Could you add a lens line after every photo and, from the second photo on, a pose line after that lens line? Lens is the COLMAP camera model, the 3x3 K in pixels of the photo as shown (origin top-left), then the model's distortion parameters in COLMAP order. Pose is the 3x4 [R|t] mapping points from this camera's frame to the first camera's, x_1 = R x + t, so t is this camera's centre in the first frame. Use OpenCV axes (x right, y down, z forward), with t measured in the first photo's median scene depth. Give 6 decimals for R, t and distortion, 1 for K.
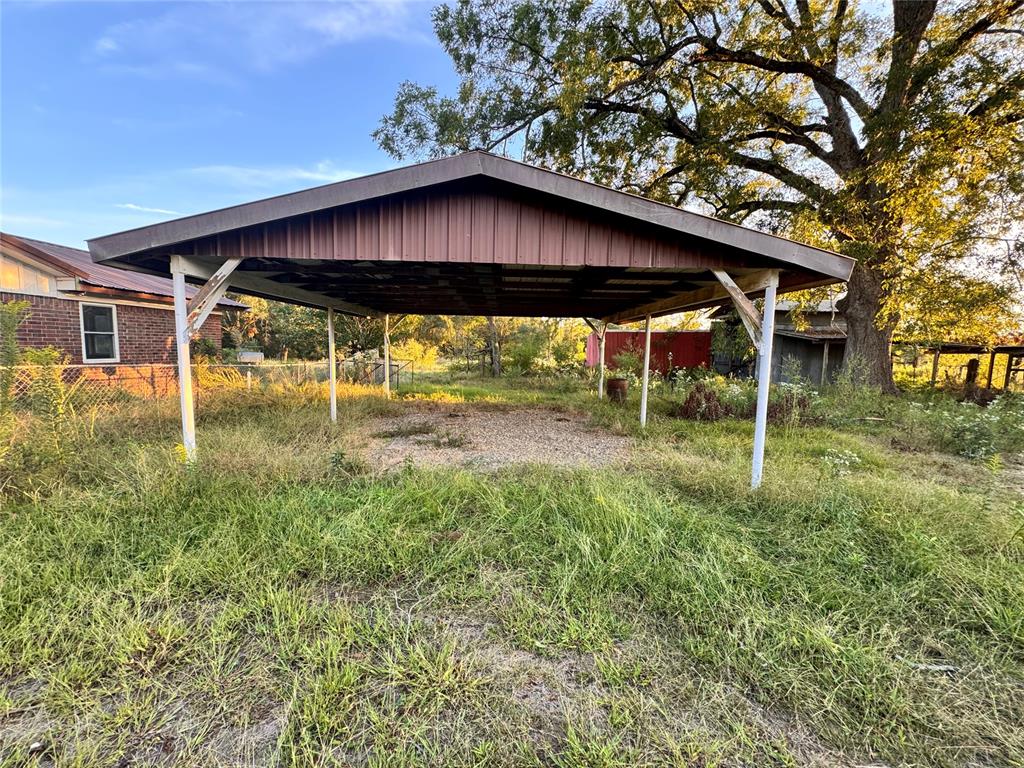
lens RADIAL K [[415.2, 0, 512.0], [0, 415.2, 384.0], [0, 0, 1]] dist [-0.001867, -0.000203]
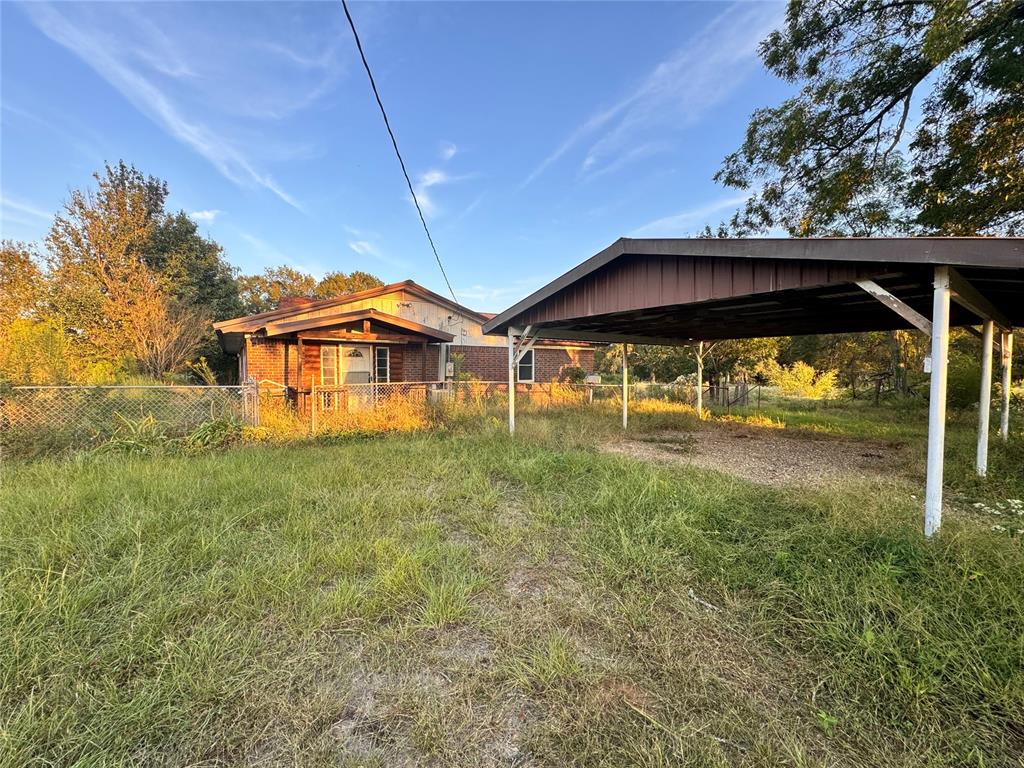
lens RADIAL K [[410.5, 0, 512.0], [0, 410.5, 384.0], [0, 0, 1]] dist [-0.000496, -0.000079]
pose [[0.593183, 0.010625, -0.804998, 0.349558], [-0.057383, 0.997928, -0.029112, 0.010495], [0.803020, 0.063462, 0.592563, -0.065015]]
